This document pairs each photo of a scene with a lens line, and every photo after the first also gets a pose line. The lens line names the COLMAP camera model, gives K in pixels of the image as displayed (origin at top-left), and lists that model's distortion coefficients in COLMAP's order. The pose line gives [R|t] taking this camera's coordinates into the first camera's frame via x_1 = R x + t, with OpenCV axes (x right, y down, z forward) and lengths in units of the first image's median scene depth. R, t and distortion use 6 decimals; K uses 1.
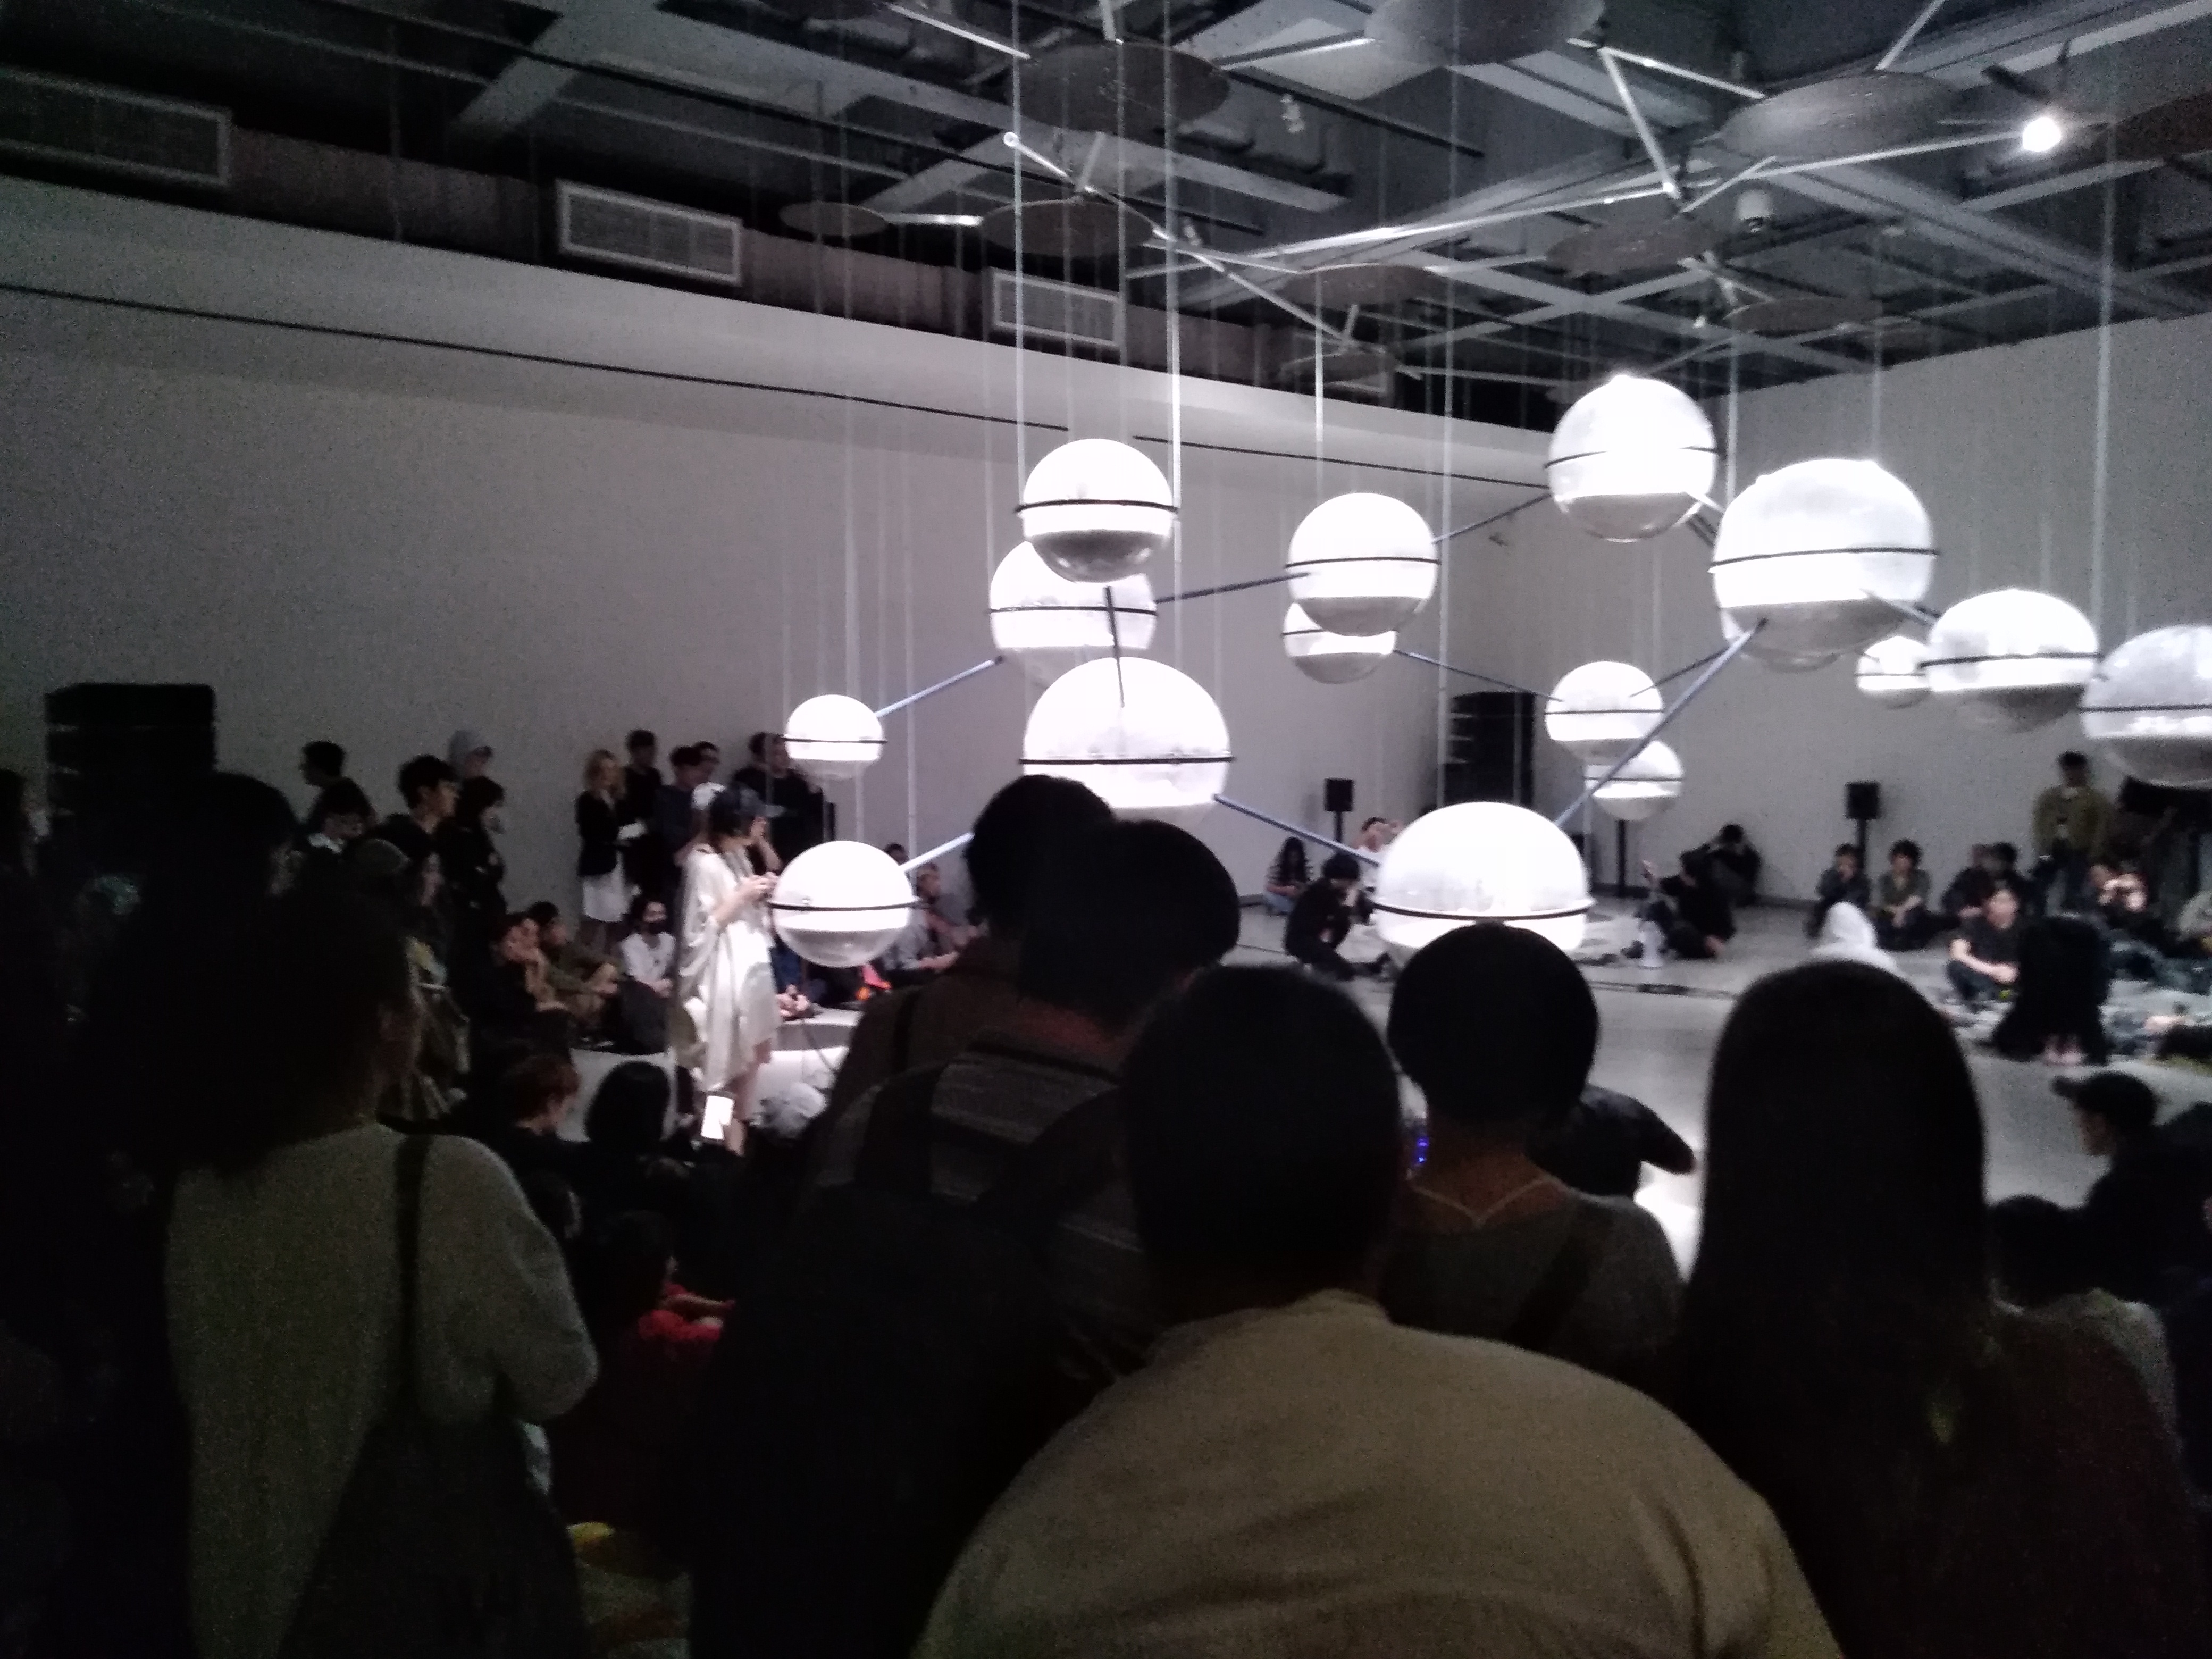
lens RADIAL K [[1654.4, 0, 1090.6], [0, 1654.4, 843.2], [0, 0, 1]] dist [0.021695, -0.019944]
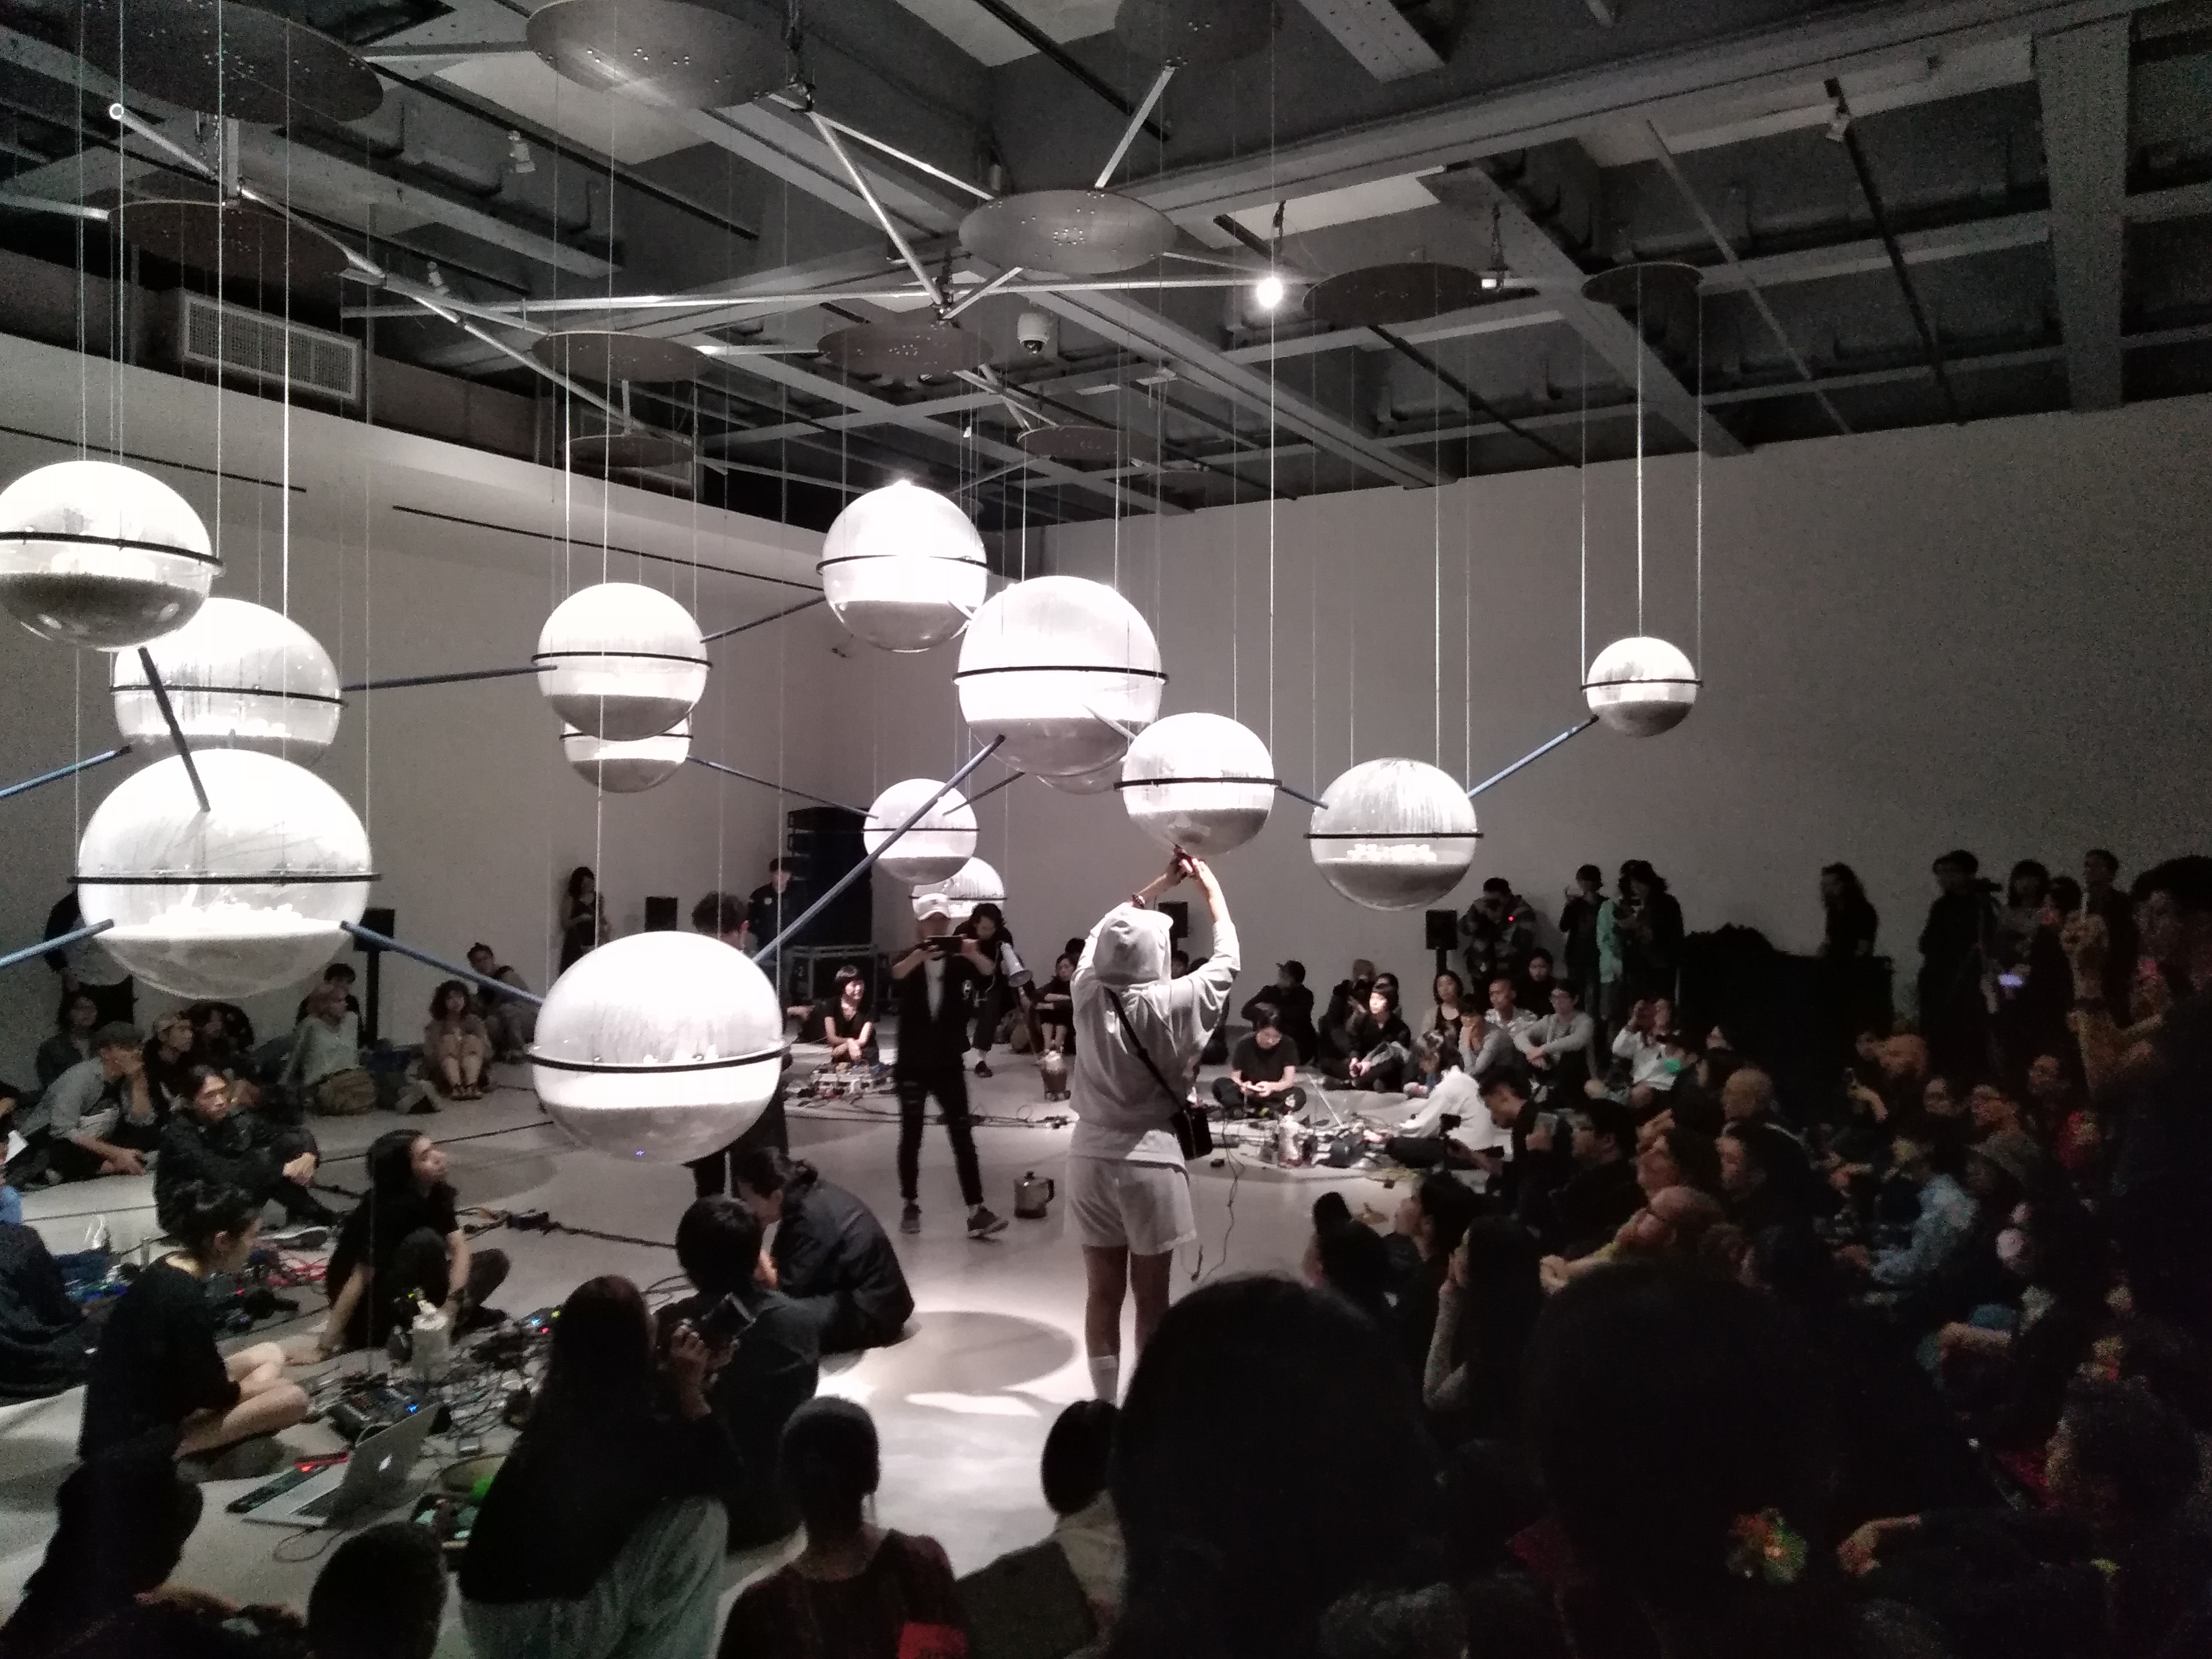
lens RADIAL K [[1654.4, 0, 1110.9], [0, 1654.4, 821.9], [0, 0, 1]] dist [0.021695, -0.019944]
pose [[0.935267, 0.020167, 0.353369, 0.096975], [0.008585, 0.996789, -0.079608, -0.007602], [-0.353840, 0.077488, 0.932091, 0.076337]]
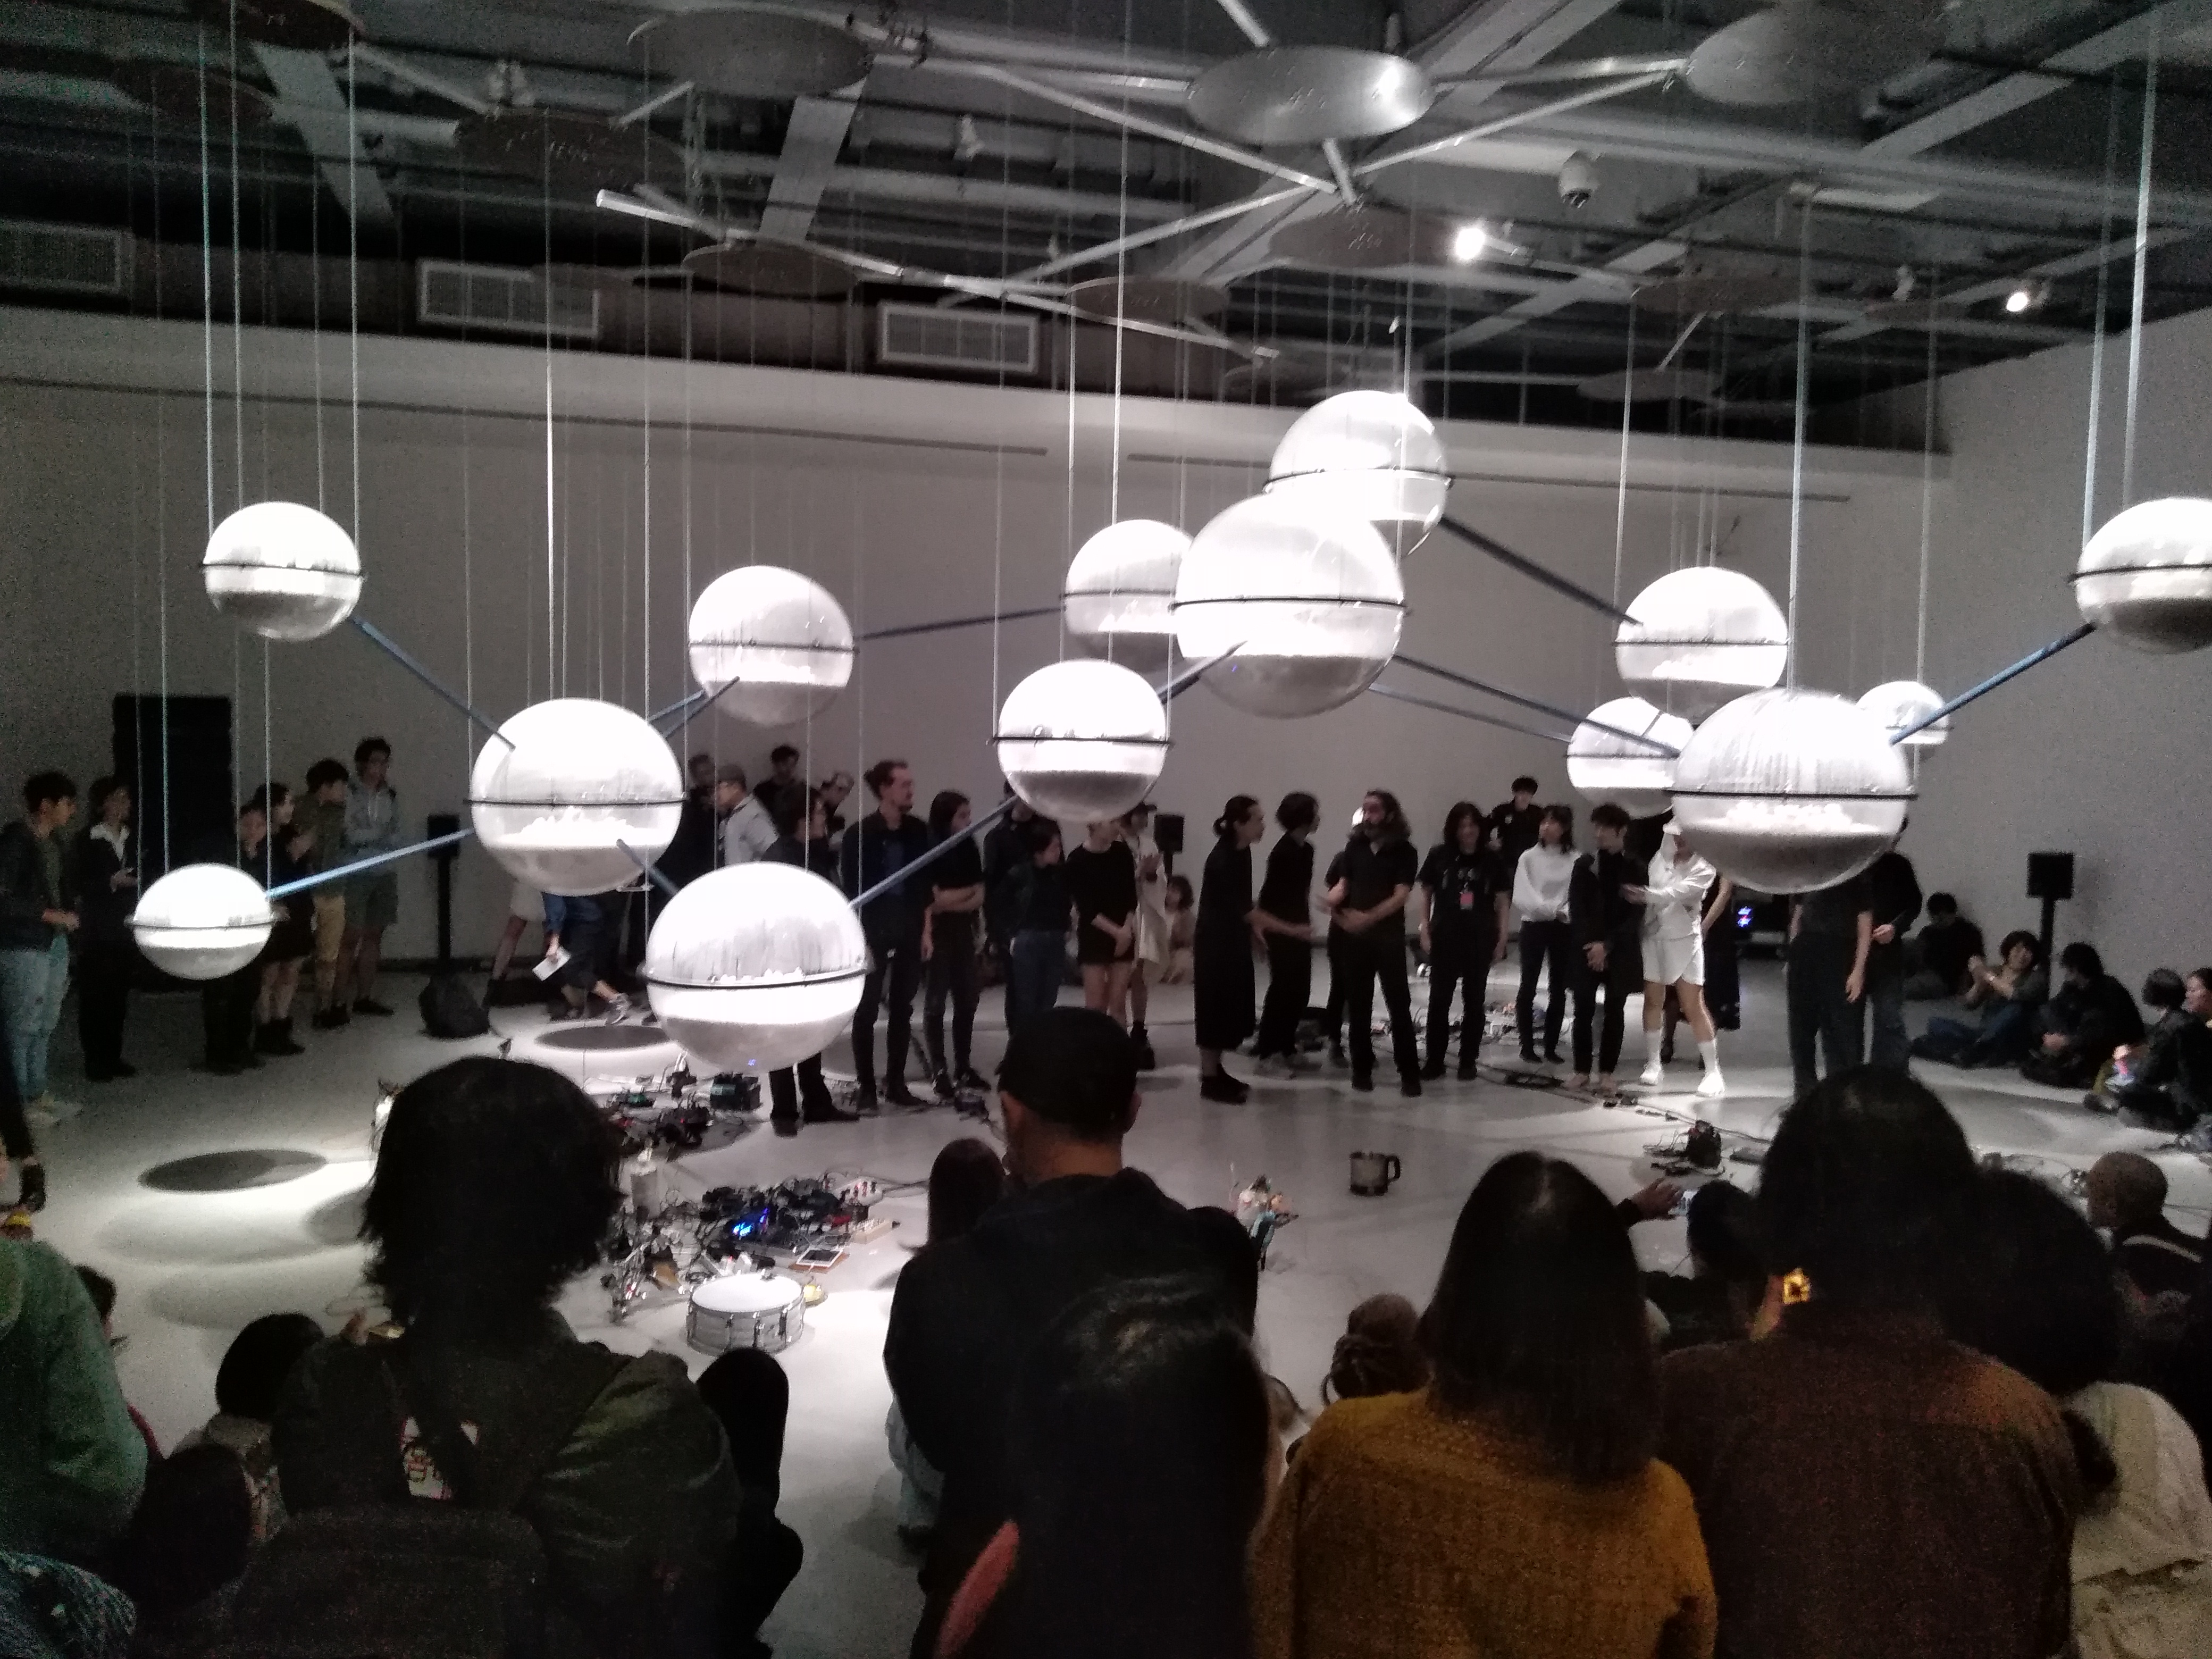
lens RADIAL K [[1654.4, 0, 1107.9], [0, 1654.4, 831.3], [0, 0, 1]] dist [0.021695, -0.019944]
pose [[0.928879, 0.050787, -0.366886, 0.506203], [-0.052810, 0.998594, 0.004528, -0.038781], [0.366600, 0.015169, 0.930255, 0.122344]]
